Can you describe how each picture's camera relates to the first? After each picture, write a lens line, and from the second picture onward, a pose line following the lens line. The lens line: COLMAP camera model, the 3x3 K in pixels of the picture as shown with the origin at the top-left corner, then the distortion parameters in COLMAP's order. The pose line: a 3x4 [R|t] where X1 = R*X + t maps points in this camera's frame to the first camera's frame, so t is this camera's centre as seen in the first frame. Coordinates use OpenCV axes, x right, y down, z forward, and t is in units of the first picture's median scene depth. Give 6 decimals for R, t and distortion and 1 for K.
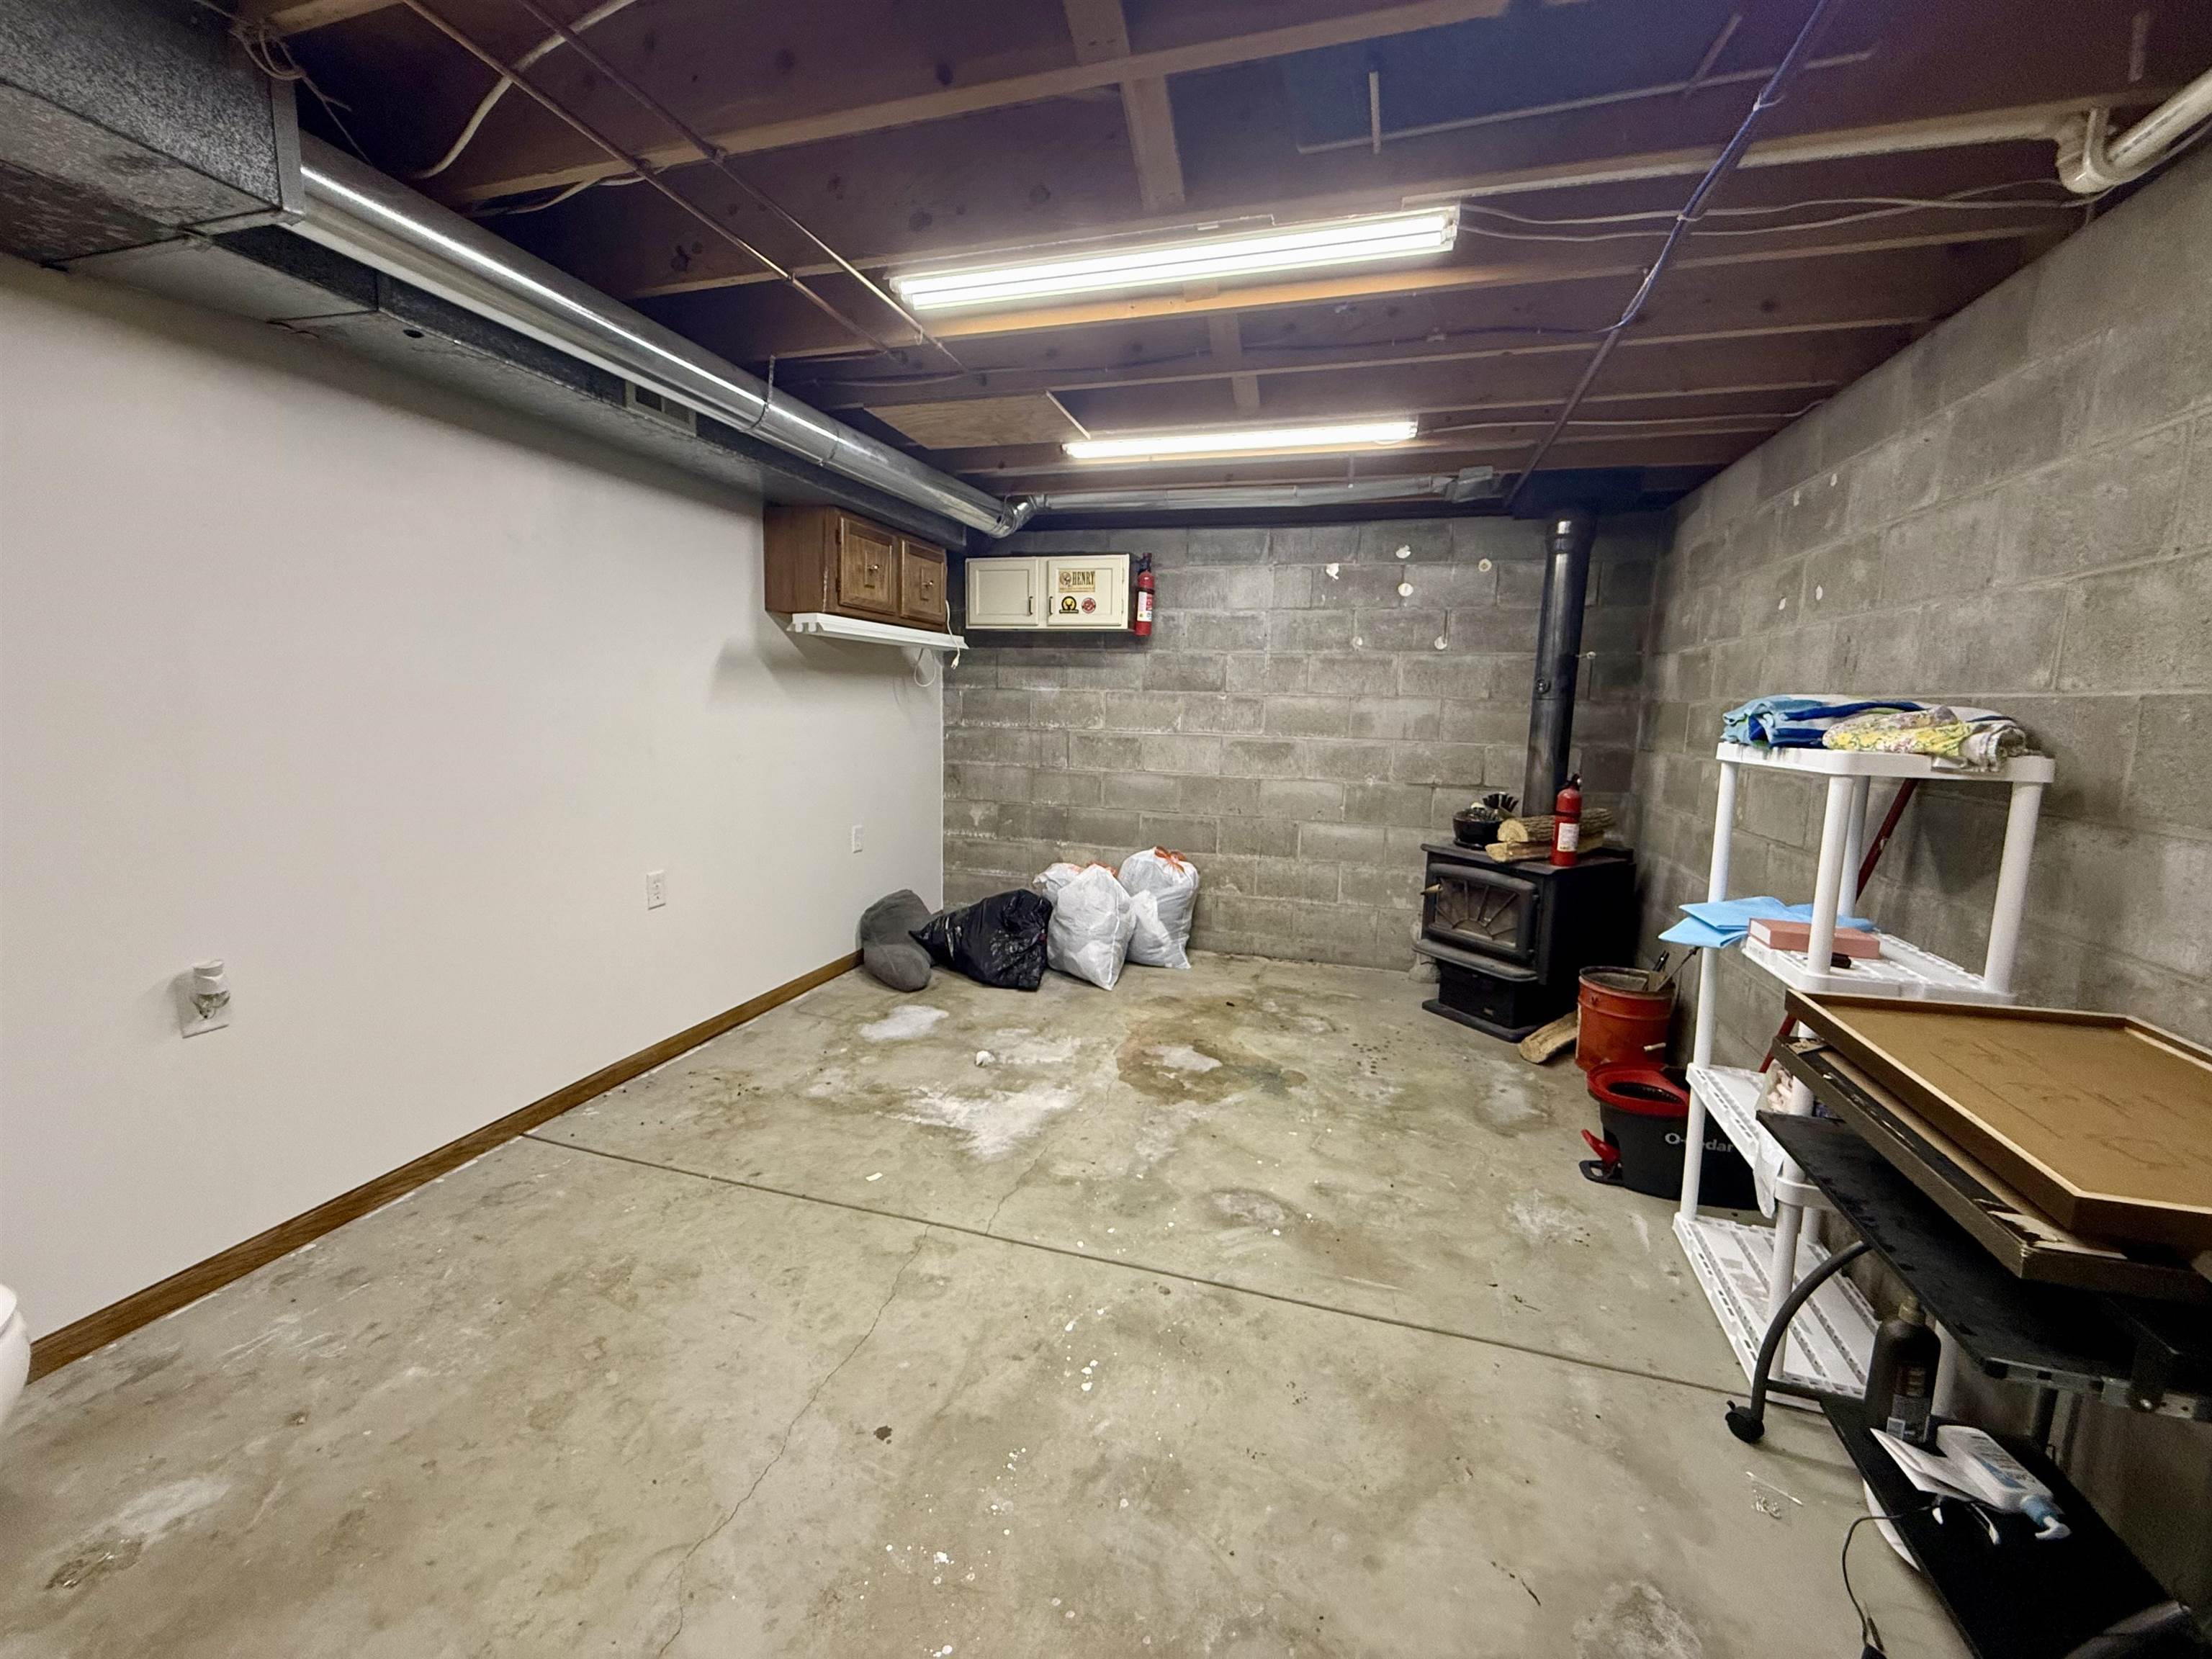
lens RADIAL K [[880.0, 0, 1105.3], [0, 880.0, 822.1], [0, 0, 1]] dist [-0.002908, -0.000896]
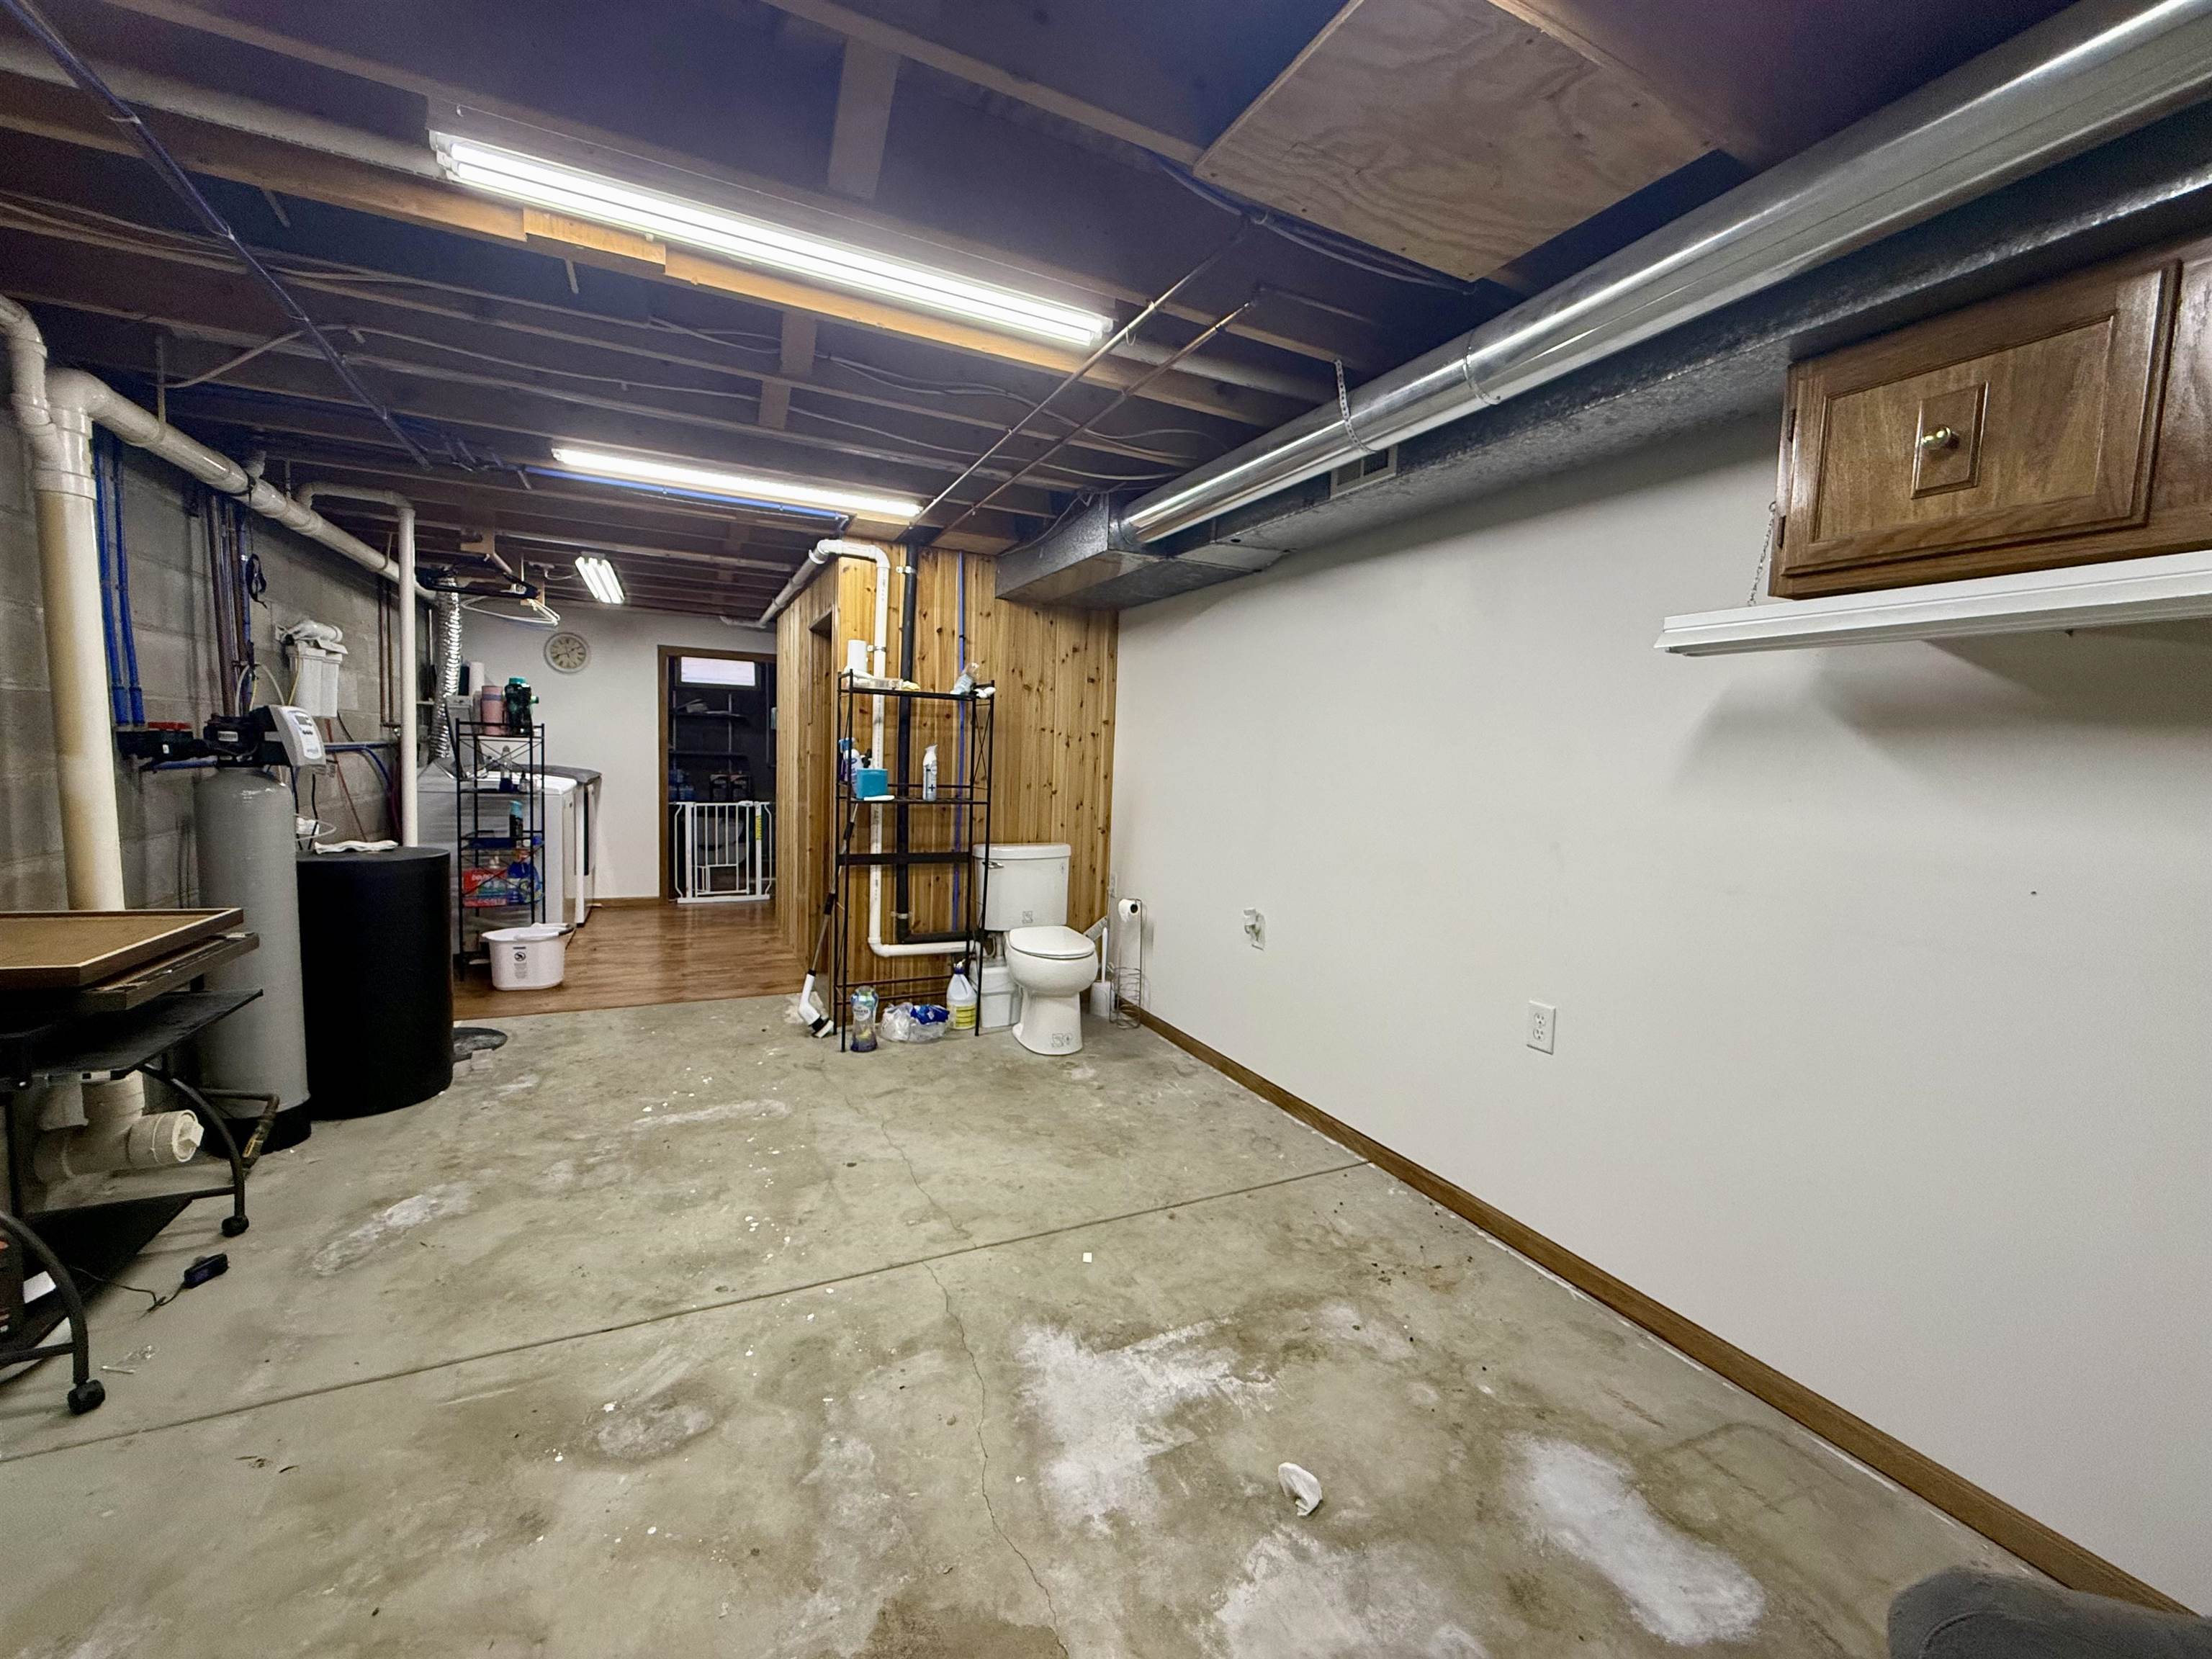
lens RADIAL K [[880.0, 0, 1097.5], [0, 880.0, 829.5], [0, 0, 1]] dist [-0.002908, -0.000896]
pose [[-0.739564, 0.002792, -0.673080, 0.352151], [-0.147793, 0.974914, 0.166435, -0.196578], [0.656659, 0.222566, -0.720599, 1.536328]]
